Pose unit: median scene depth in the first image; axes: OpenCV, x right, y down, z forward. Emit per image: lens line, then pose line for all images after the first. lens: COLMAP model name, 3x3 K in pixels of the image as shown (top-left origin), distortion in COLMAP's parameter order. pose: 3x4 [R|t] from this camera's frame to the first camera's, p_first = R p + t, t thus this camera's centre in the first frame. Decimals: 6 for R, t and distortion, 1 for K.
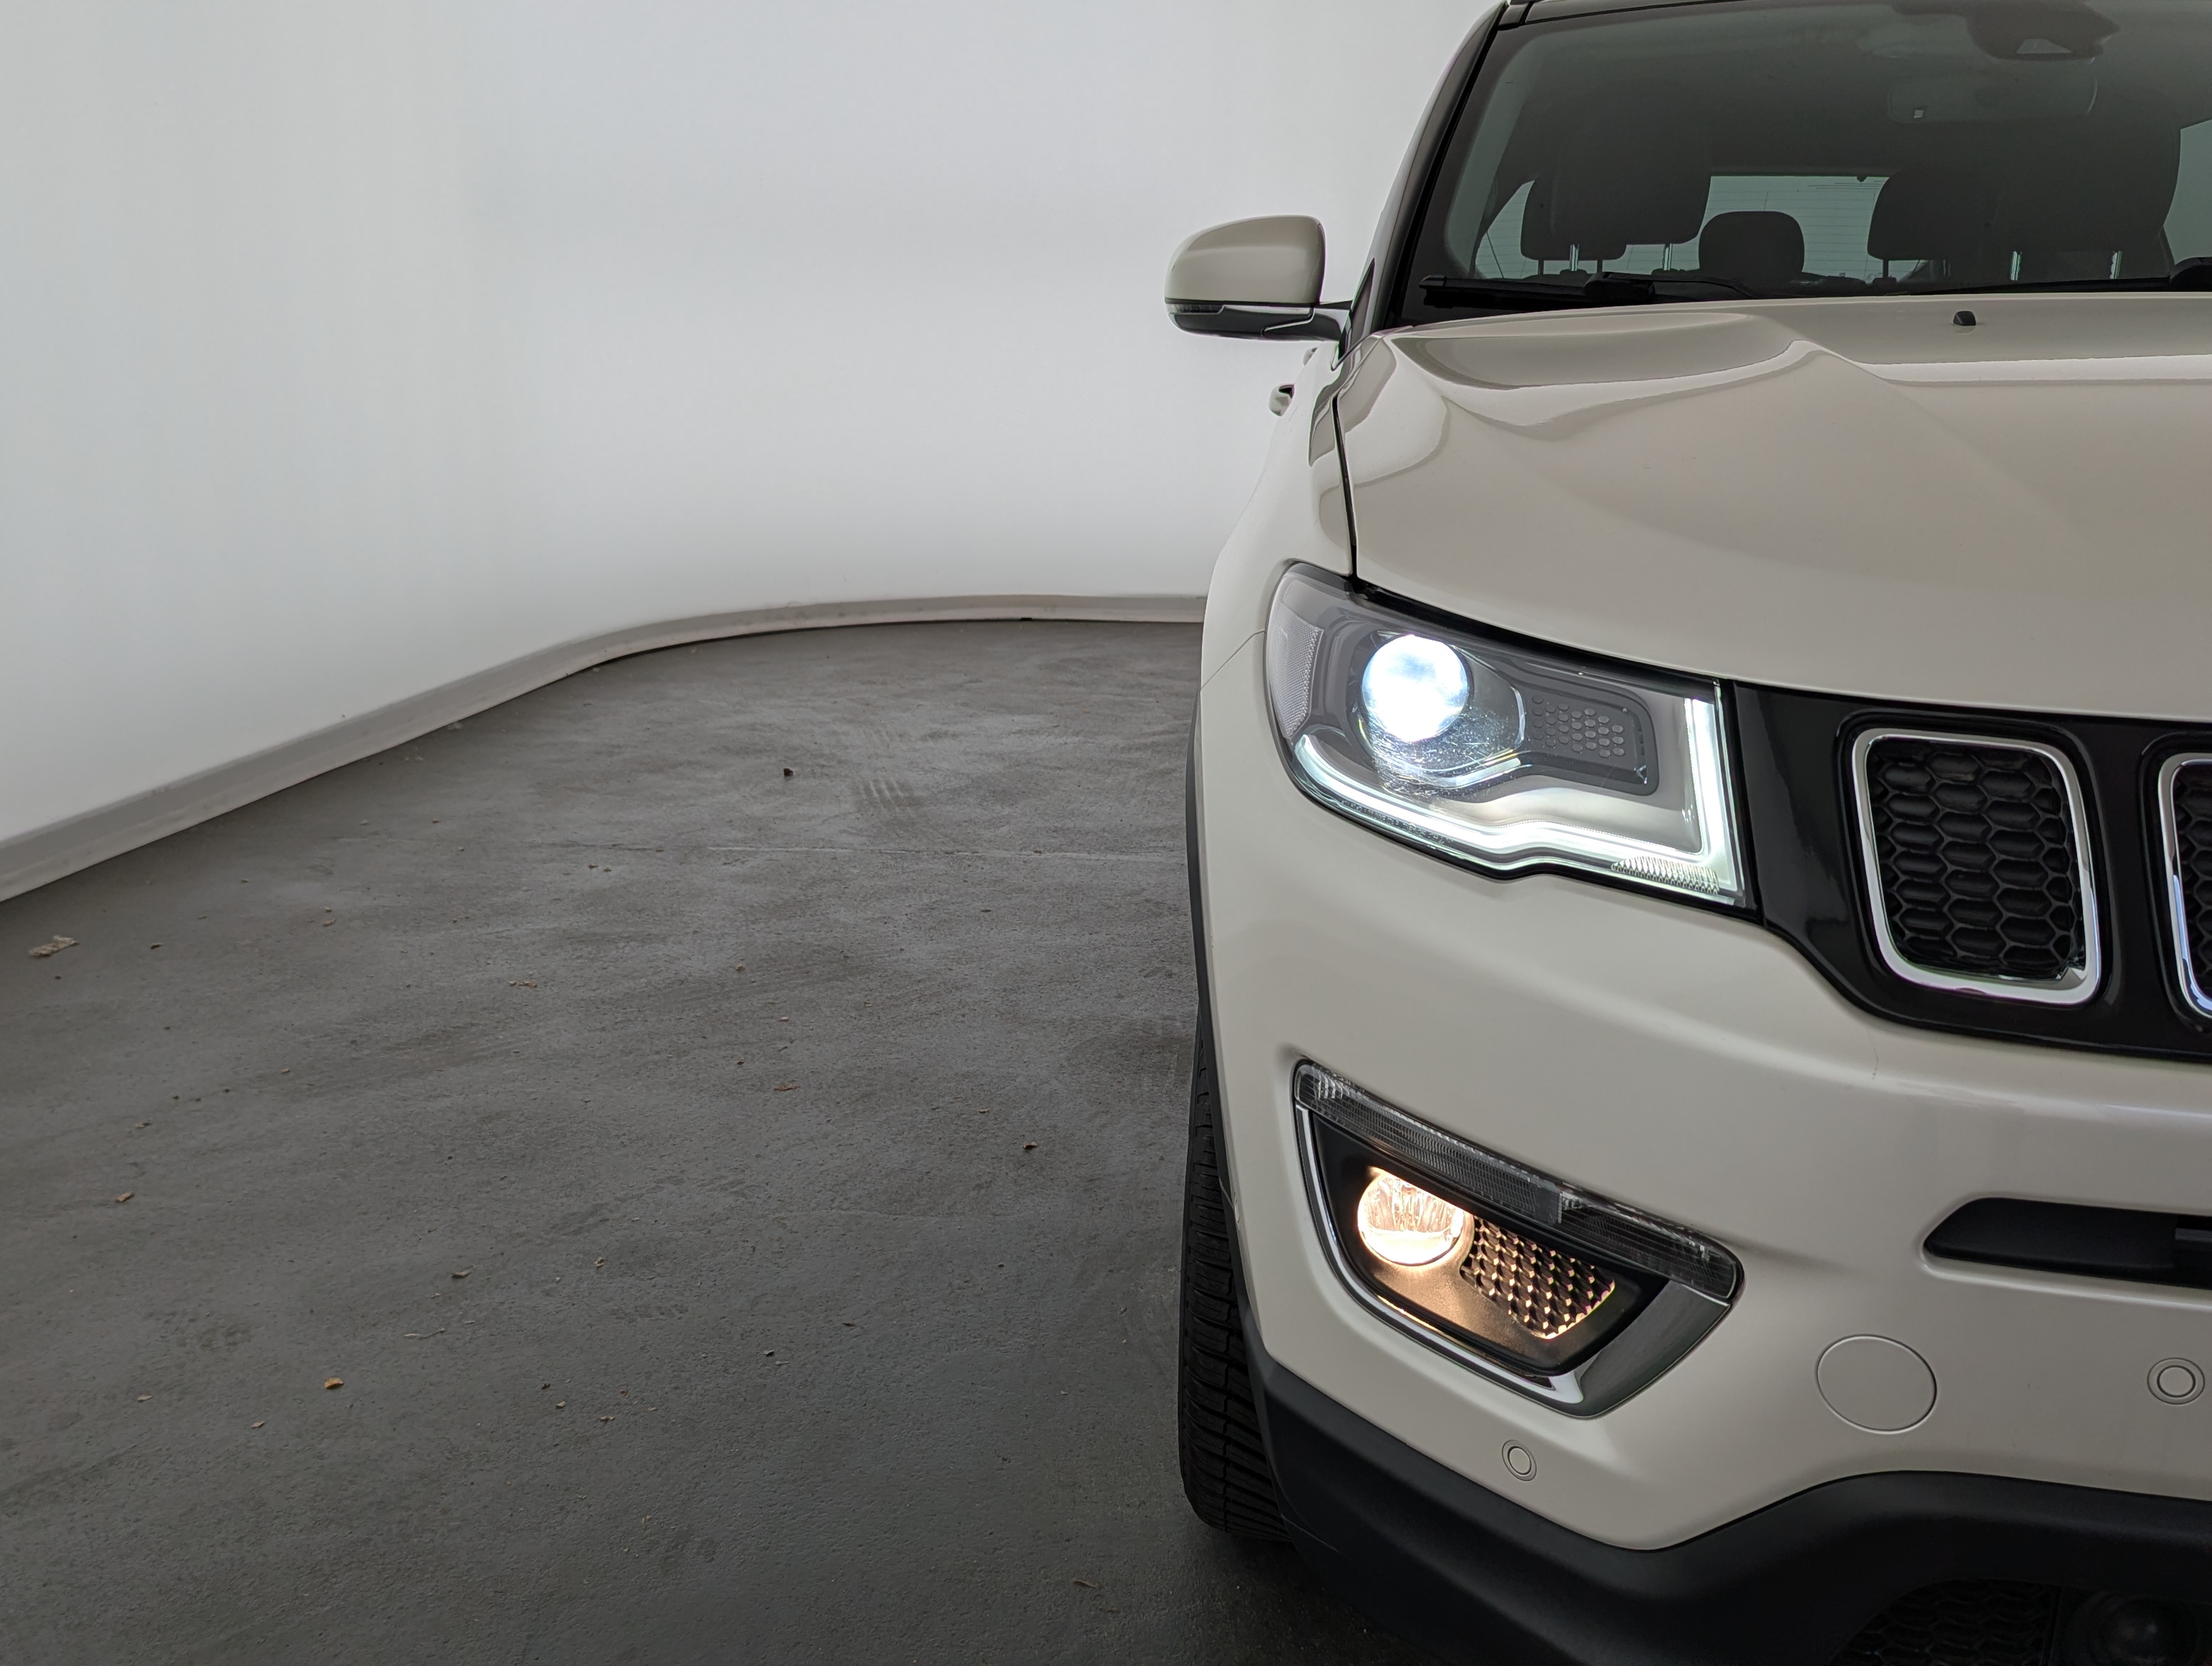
lens RADIAL K [[2137.0, 0, 1110.2], [0, 2137.0, 831.3], [0, 0, 1]] dist [0.016473, 0.000000]
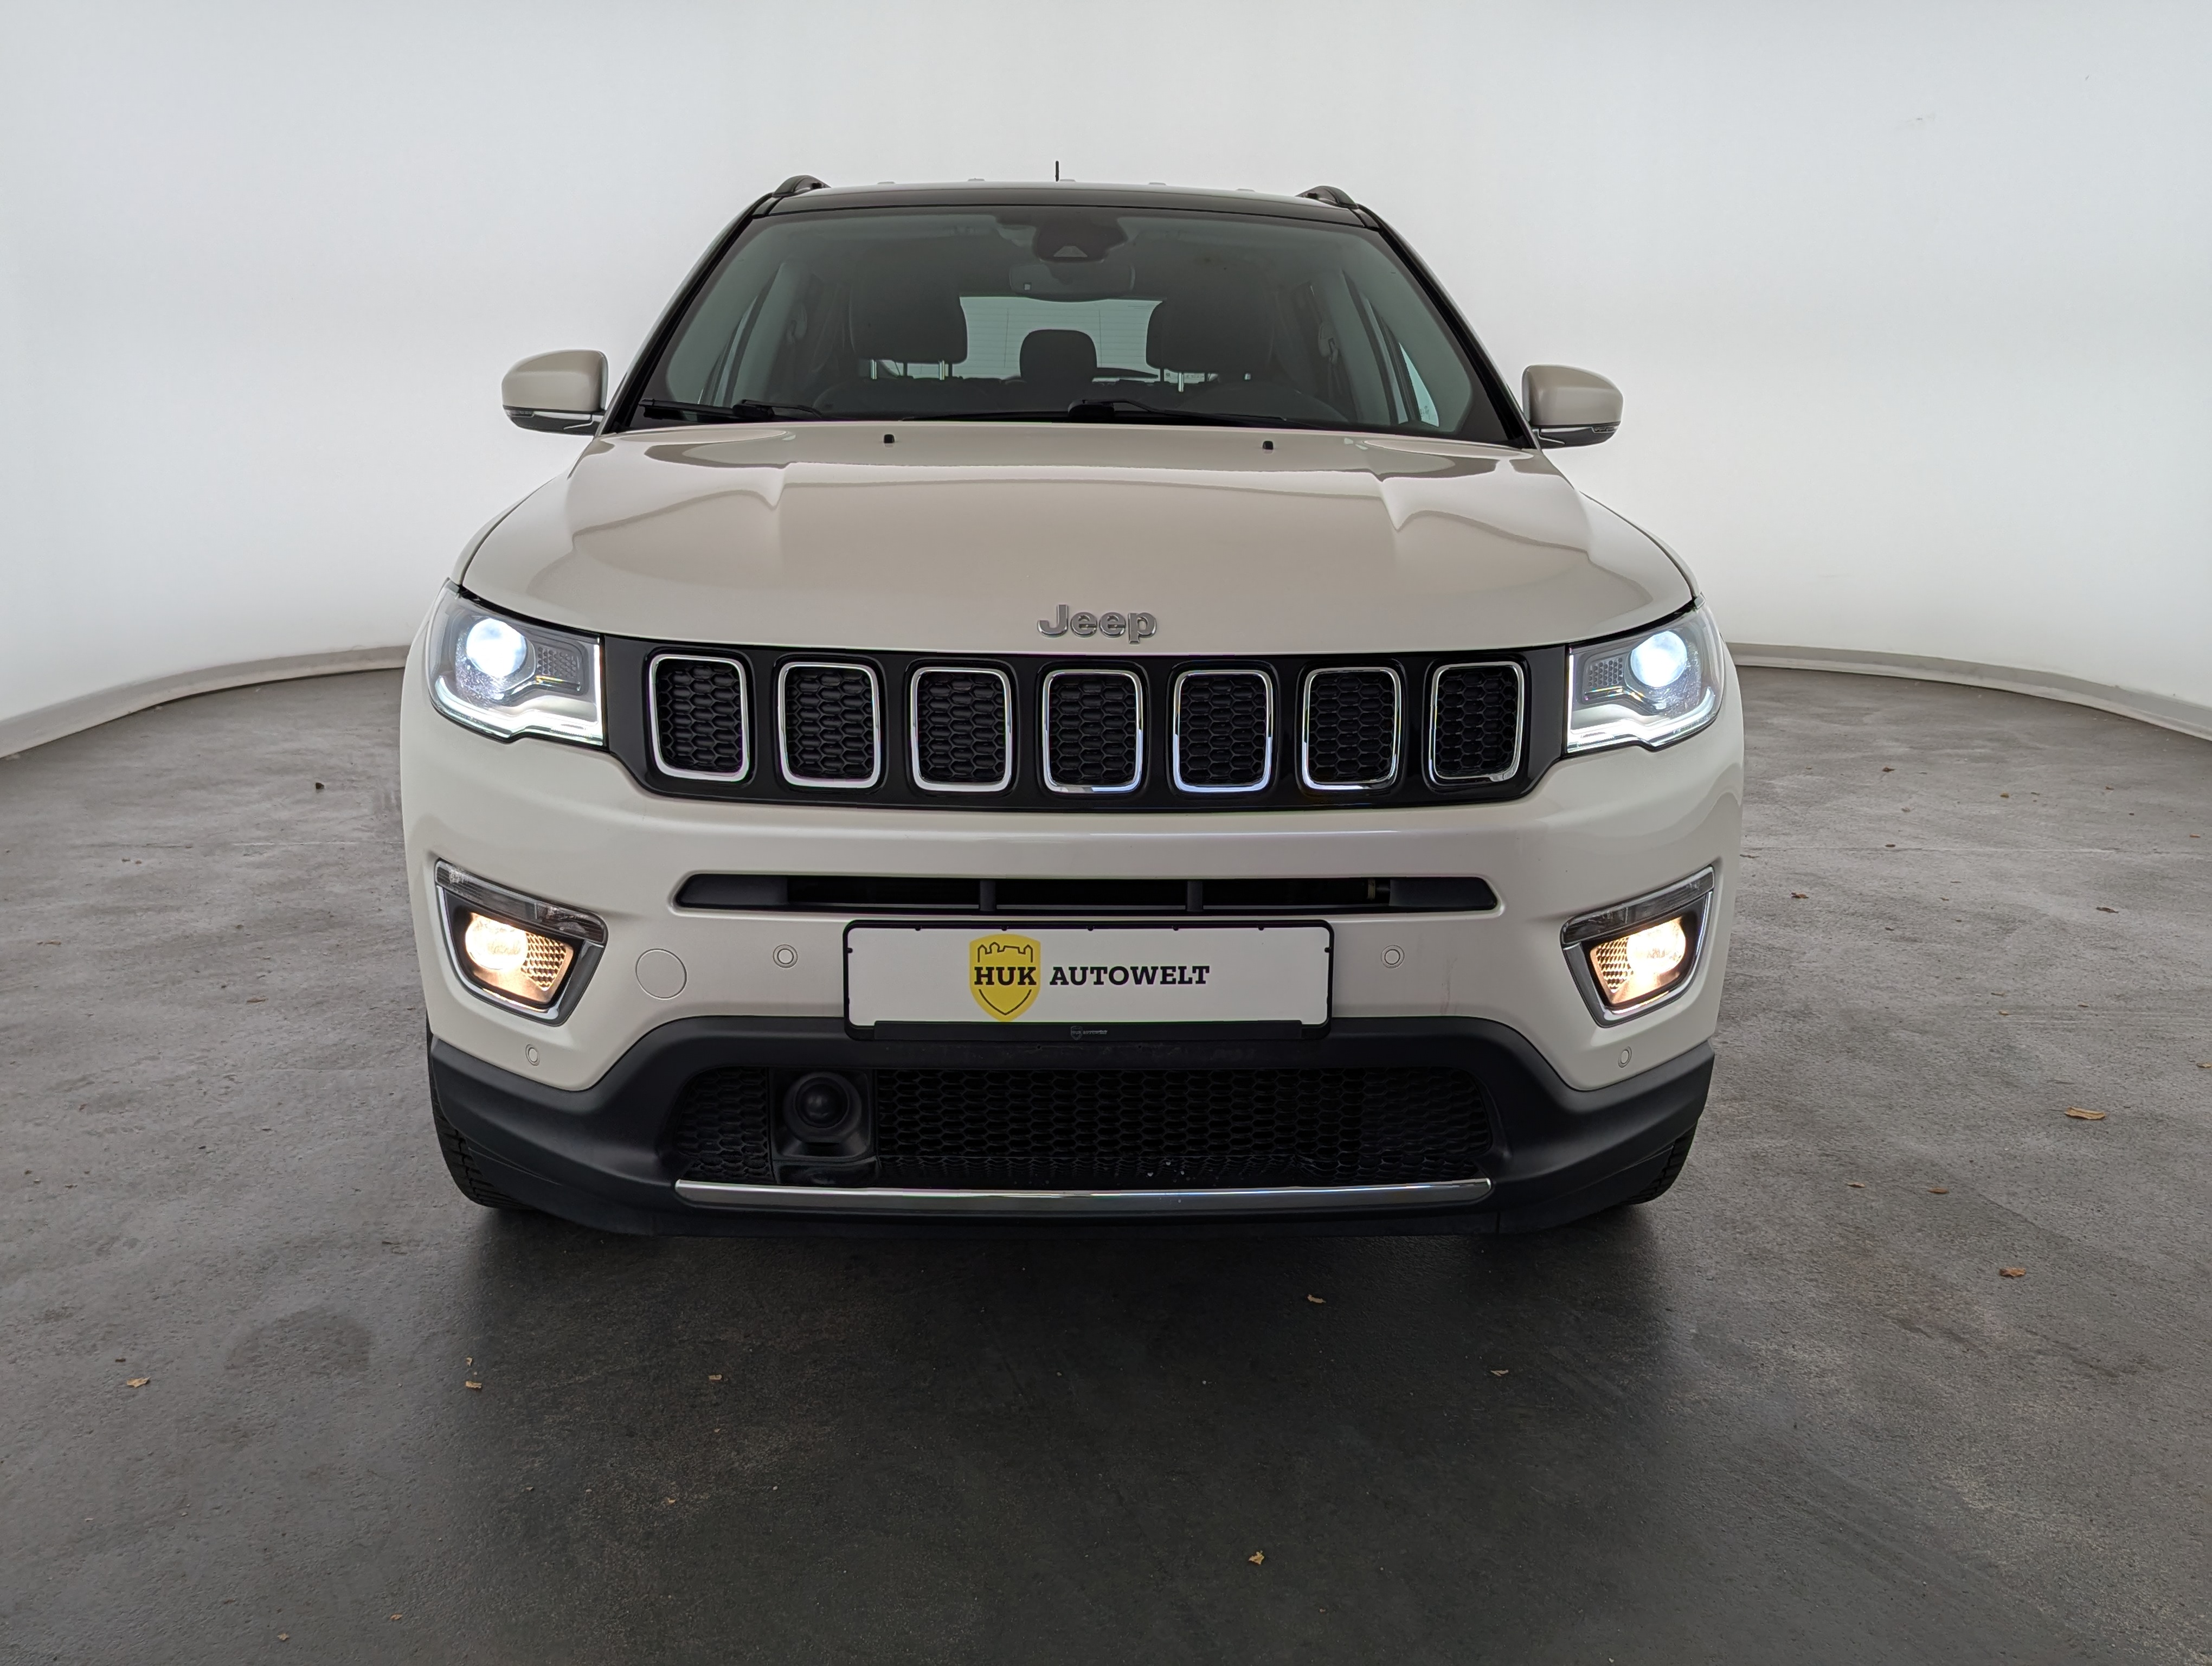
lens RADIAL K [[2137.0, 0, 1150.1], [0, 2137.0, 833.4], [0, 0, 1]] dist [0.016473, 0.000000]
pose [[0.985214, -0.024551, 0.169560, 0.190255], [0.028703, 0.999344, -0.022076, 0.073031], [-0.168907, 0.026617, 0.985273, -0.433653]]
